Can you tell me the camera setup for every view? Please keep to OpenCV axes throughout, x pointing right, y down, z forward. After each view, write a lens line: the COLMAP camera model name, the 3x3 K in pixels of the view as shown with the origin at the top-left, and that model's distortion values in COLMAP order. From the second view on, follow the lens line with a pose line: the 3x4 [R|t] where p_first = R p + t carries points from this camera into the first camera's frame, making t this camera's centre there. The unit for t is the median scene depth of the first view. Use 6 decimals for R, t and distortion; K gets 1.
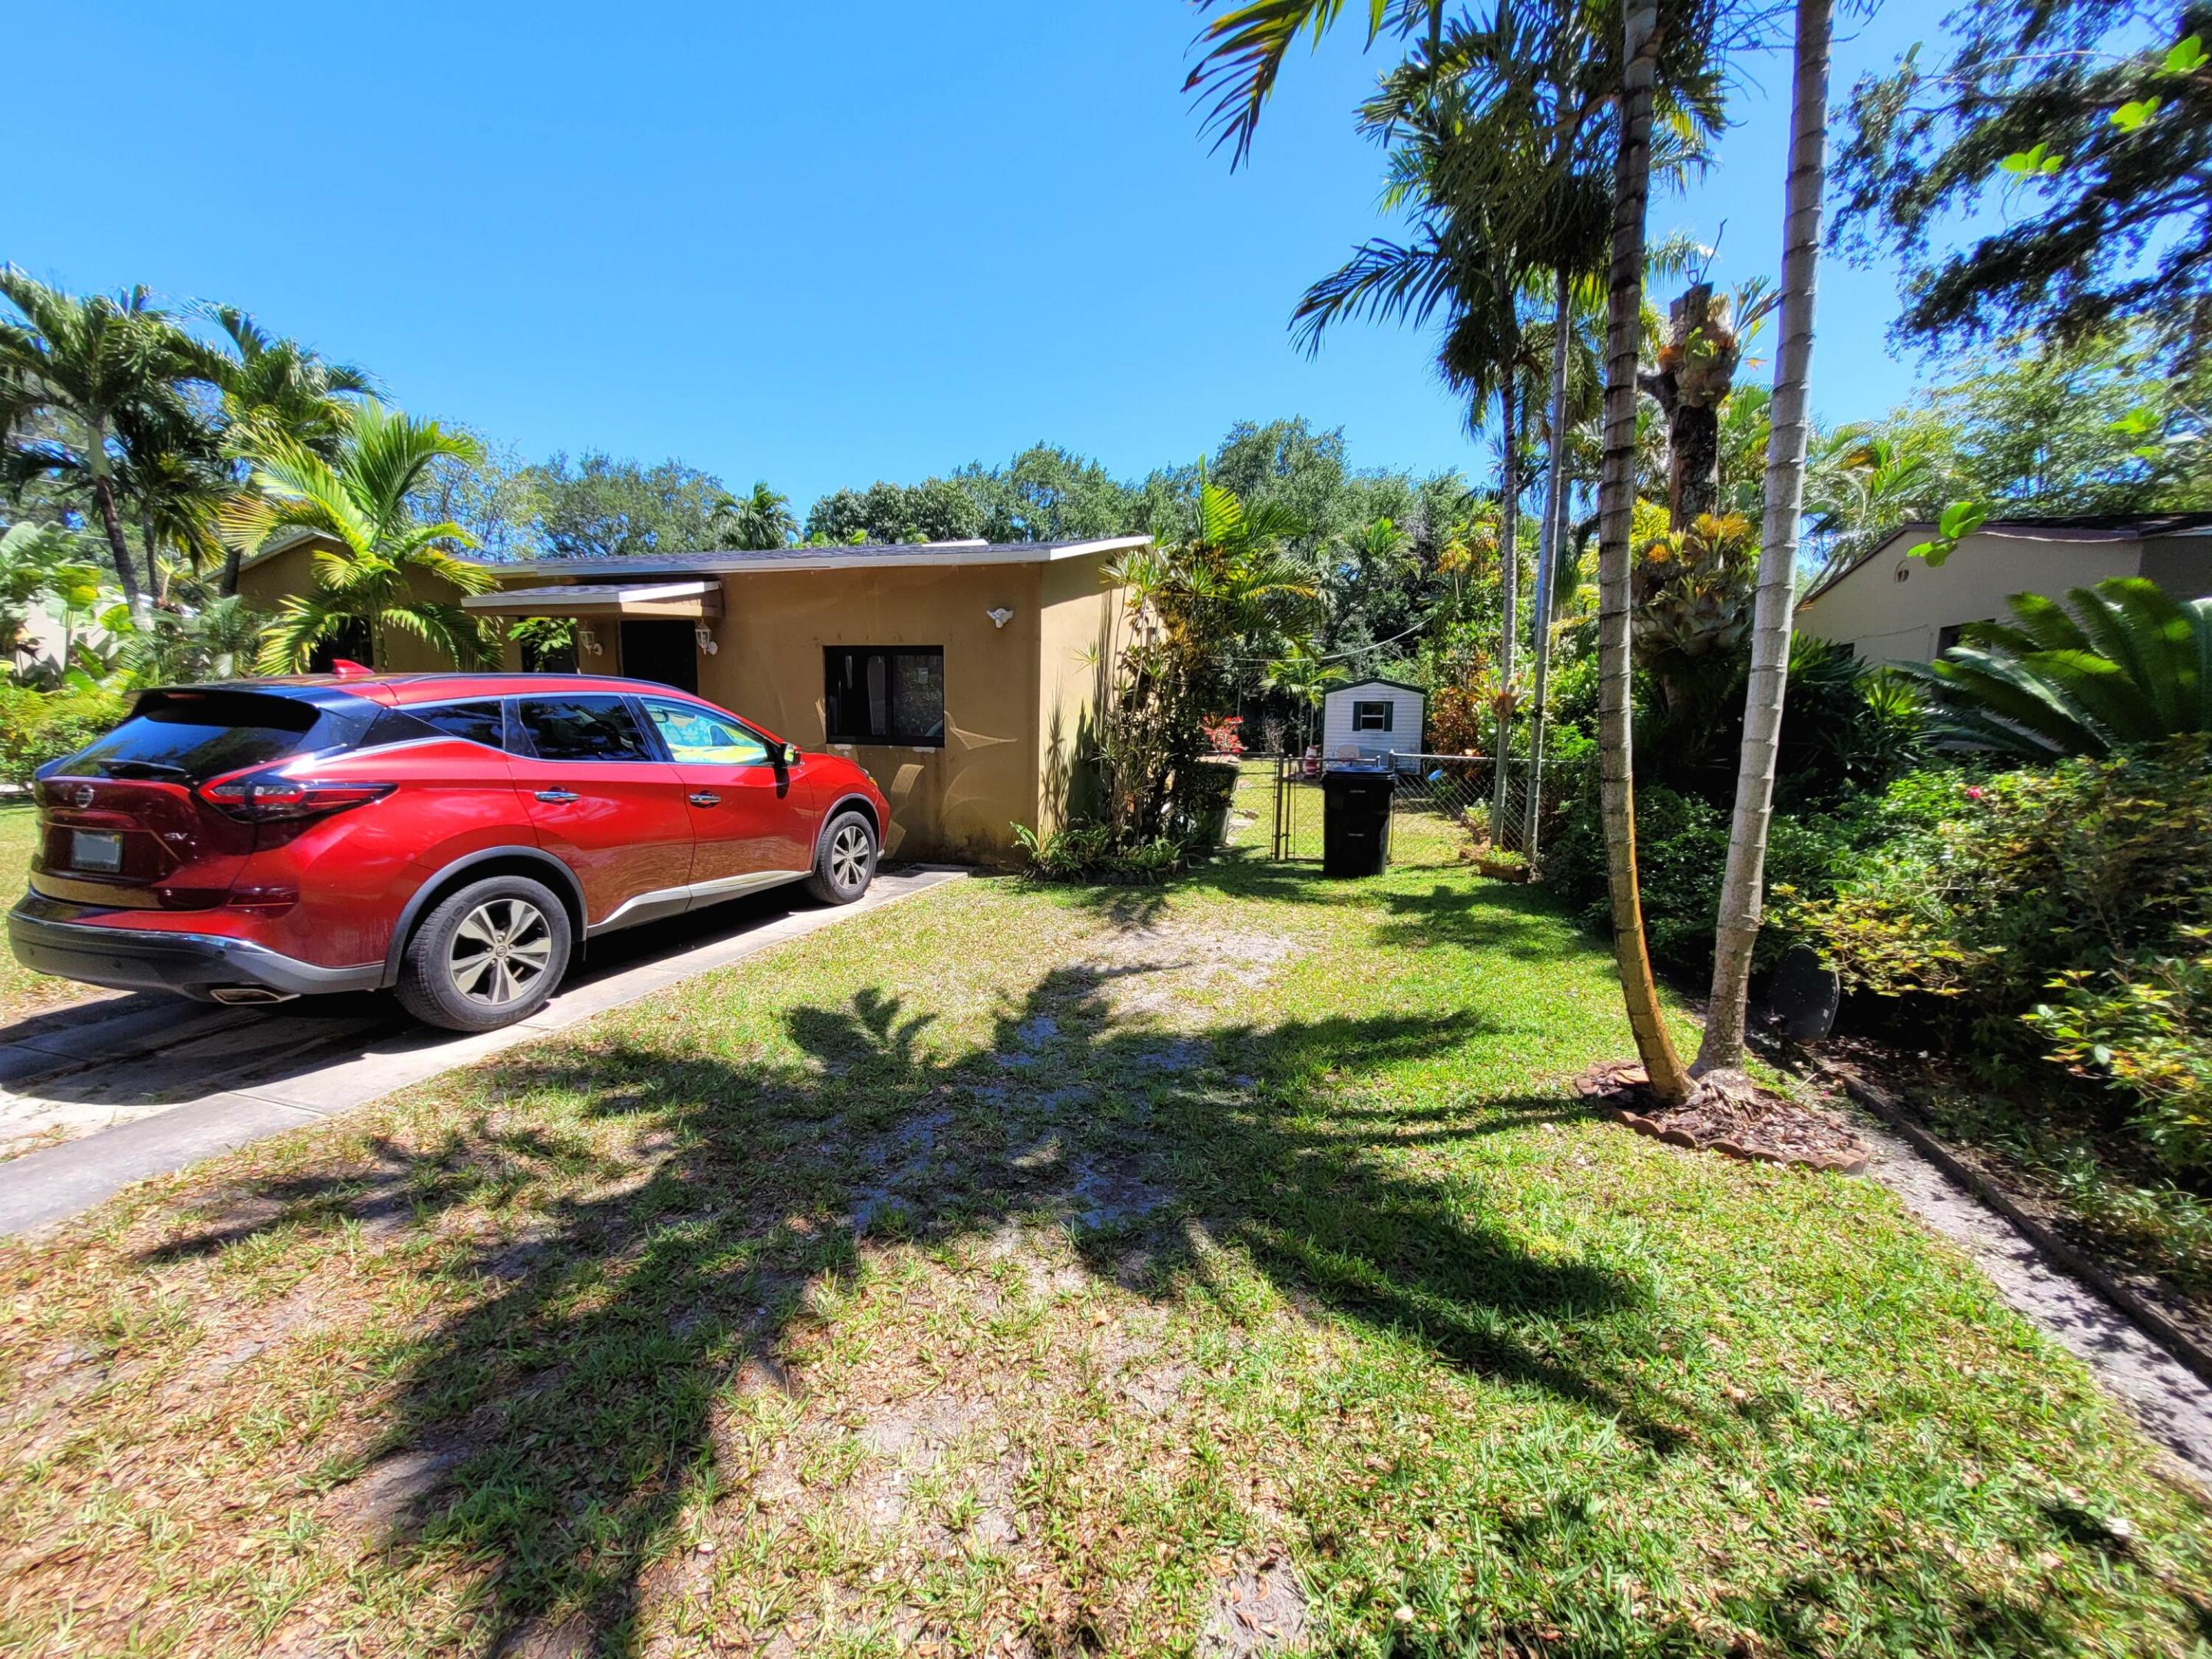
lens RADIAL K [[896.9, 0, 1106.0], [0, 896.9, 829.5], [0, 0, 1]] dist [-0.000386, -0.000006]
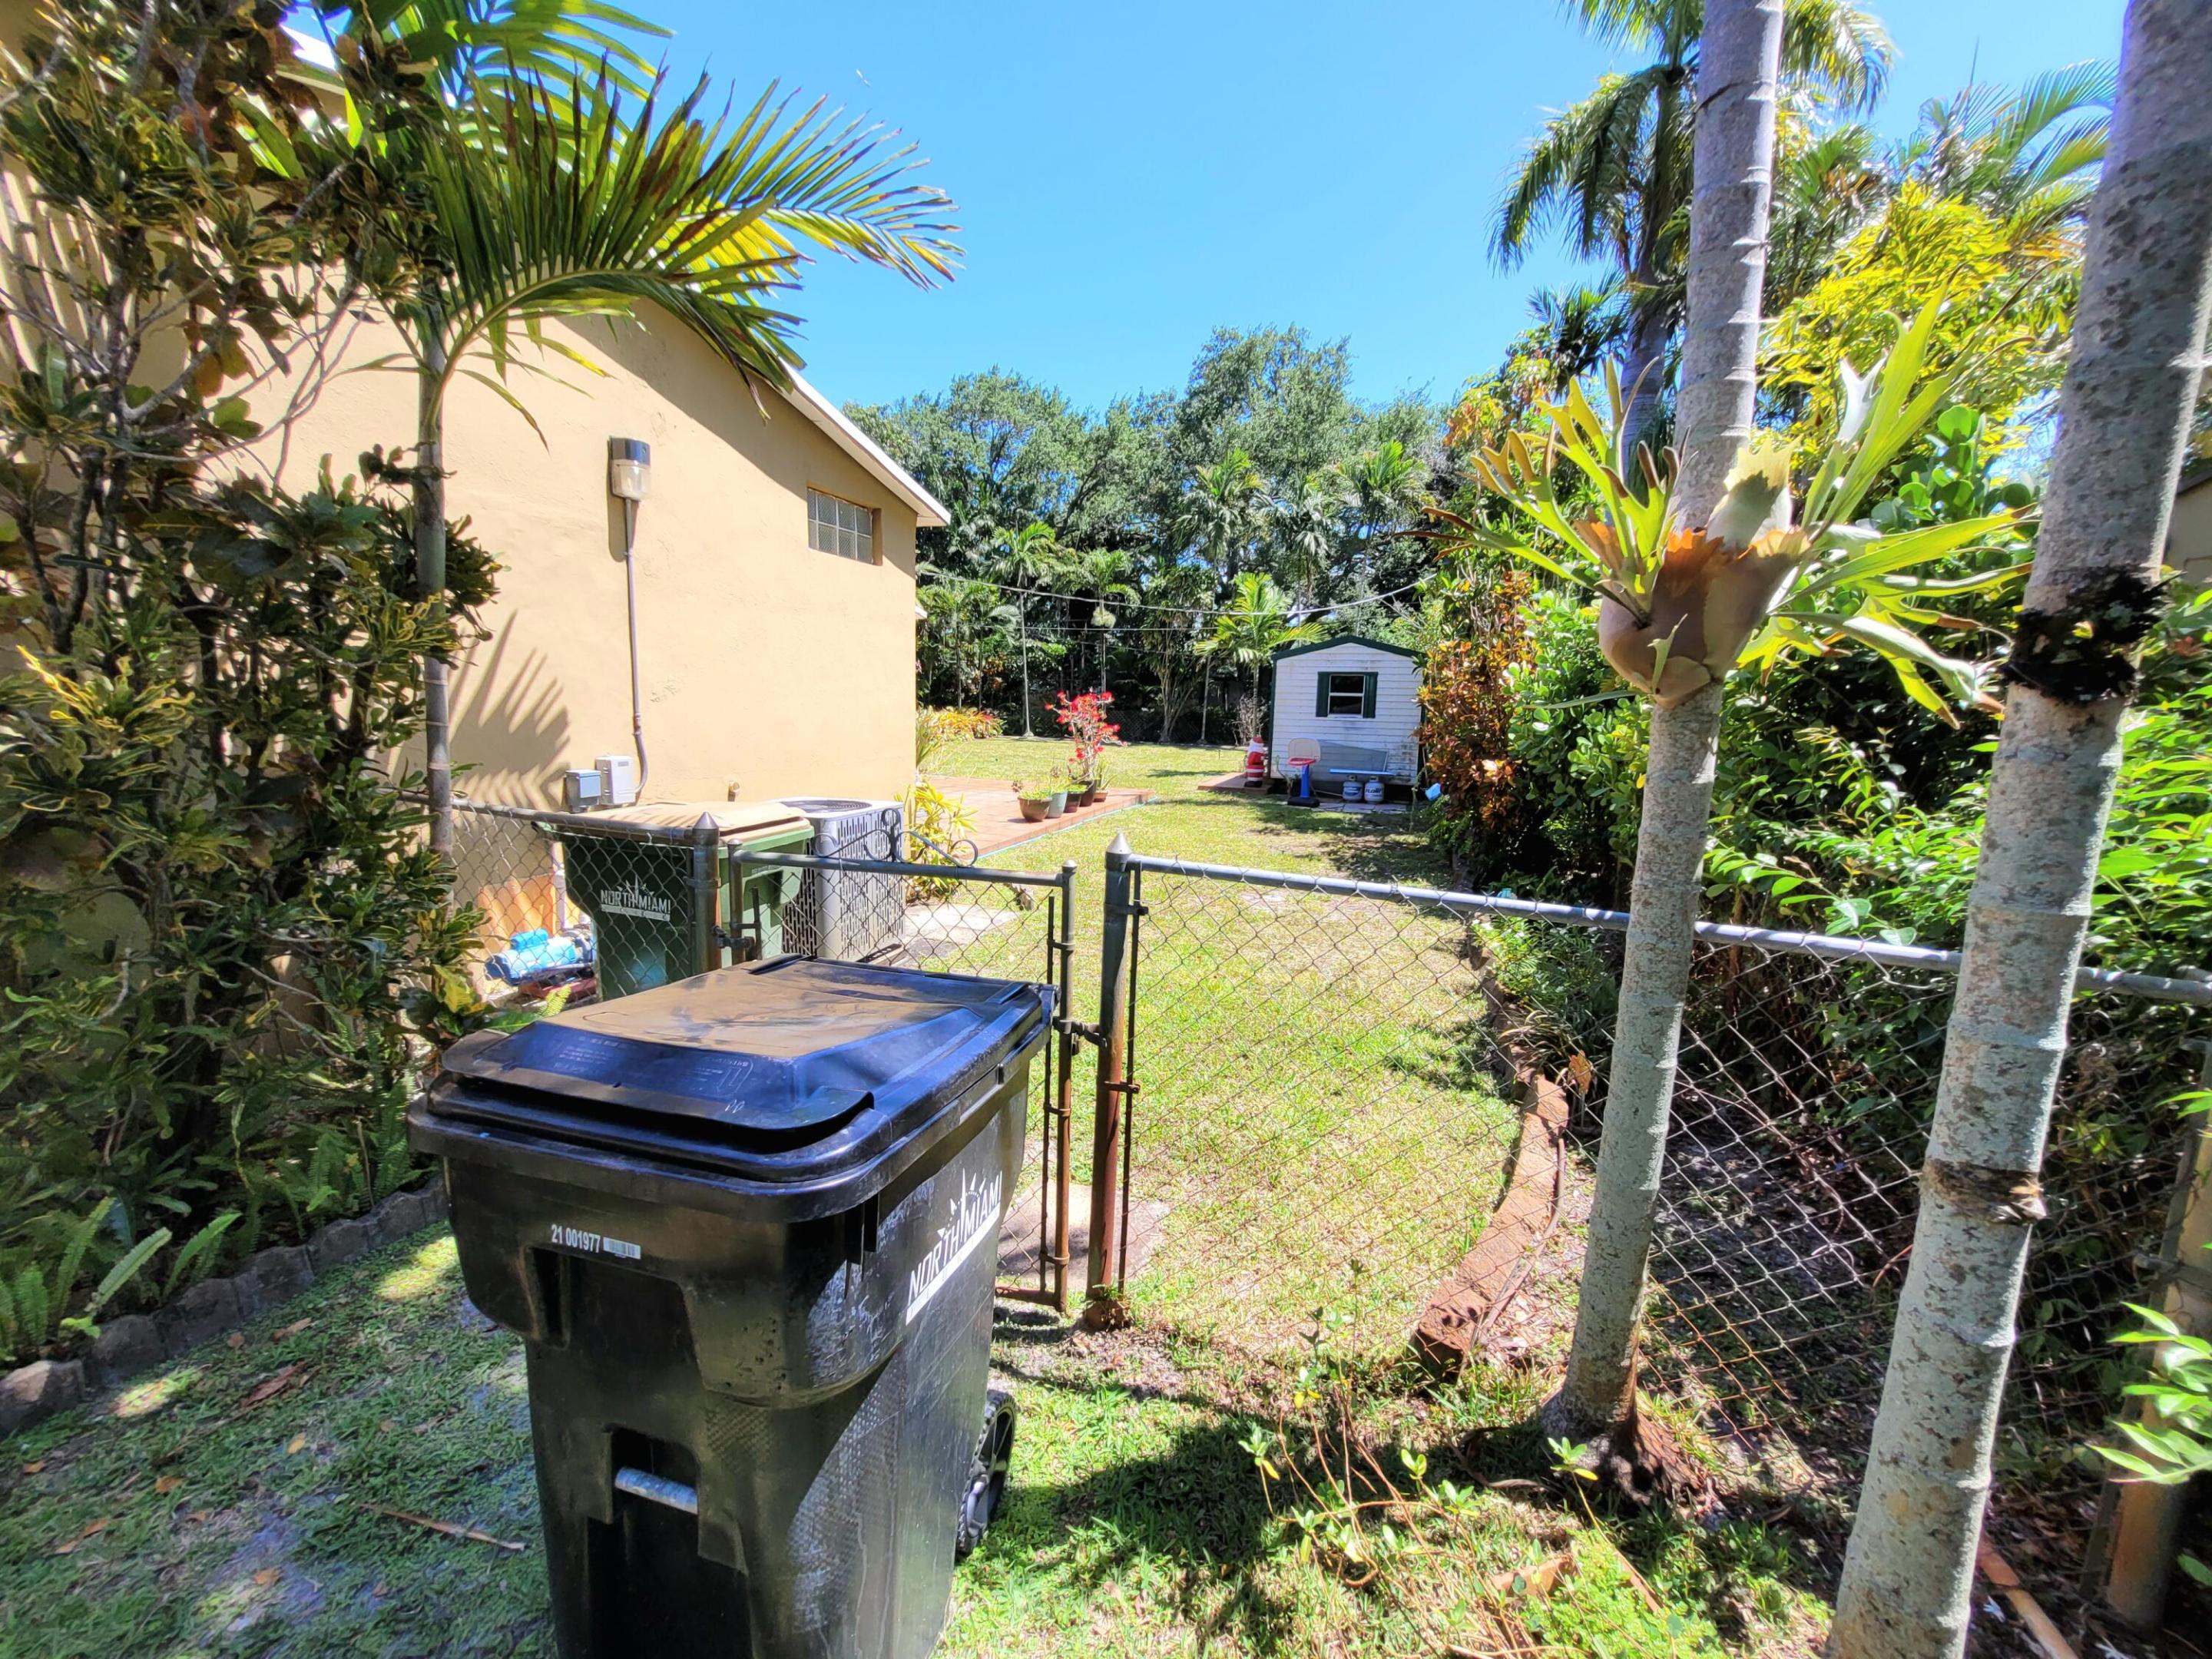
lens RADIAL K [[874.0, 0, 1106.0], [0, 874.0, 829.5], [0, 0, 1]] dist [0.000575, 0.000006]
pose [[0.999394, 0.013875, -0.031912, 0.087197], [-0.012925, 0.999473, 0.029791, -0.026928], [0.032309, -0.029360, 0.999047, 0.213743]]
